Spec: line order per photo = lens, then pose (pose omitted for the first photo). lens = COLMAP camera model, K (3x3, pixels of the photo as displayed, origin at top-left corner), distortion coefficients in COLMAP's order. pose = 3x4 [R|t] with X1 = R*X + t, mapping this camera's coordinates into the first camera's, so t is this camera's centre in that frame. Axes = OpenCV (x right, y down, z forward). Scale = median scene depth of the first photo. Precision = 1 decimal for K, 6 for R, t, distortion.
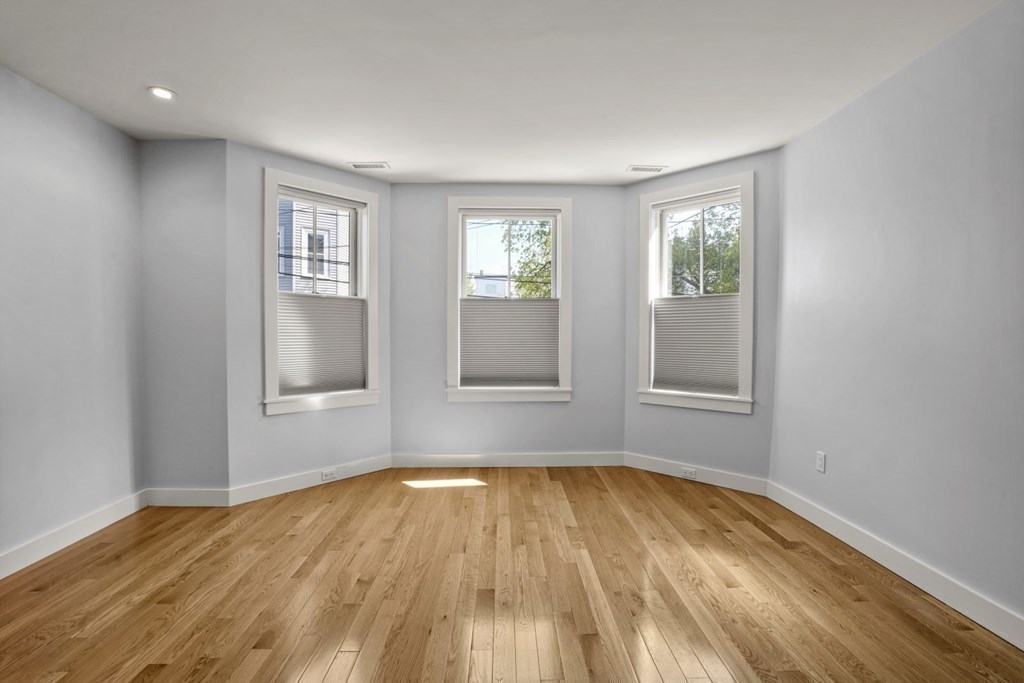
lens RADIAL K [[490.6, 0, 512.8], [0, 490.6, 339.8], [0, 0, 1]] dist [-0.049598, 0.020258]
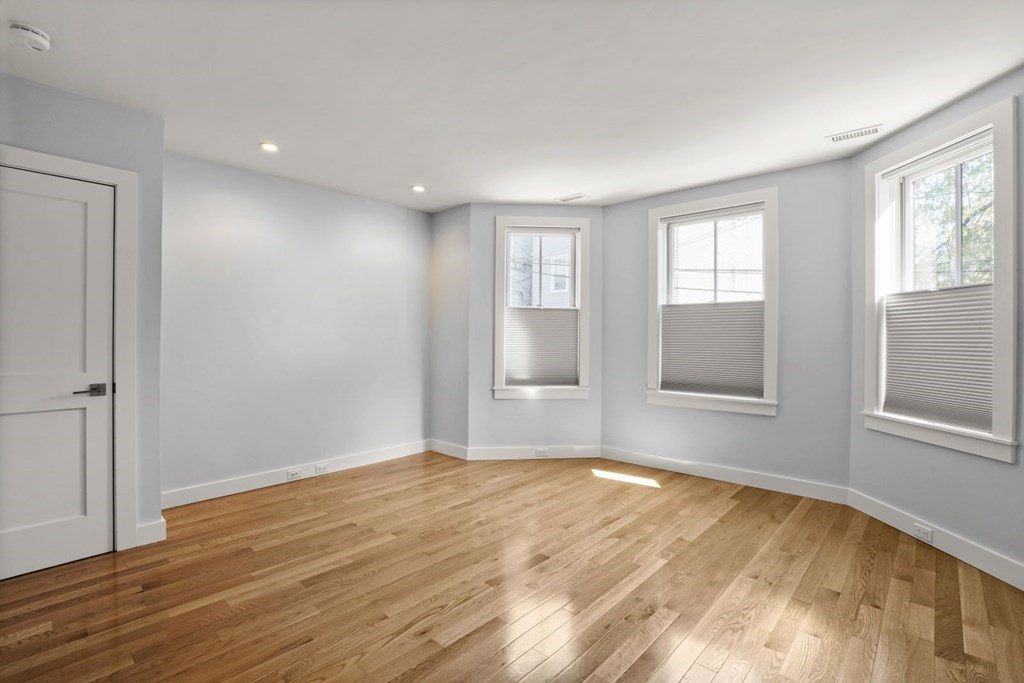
lens RADIAL K [[490.6, 0, 505.3], [0, 490.6, 324.7], [0, 0, 1]] dist [-0.049598, 0.020258]
pose [[0.703701, -0.014612, -0.710345, 0.461056], [-0.010327, 0.999473, -0.030791, -0.008308], [0.710421, 0.029003, 0.703179, 0.049163]]
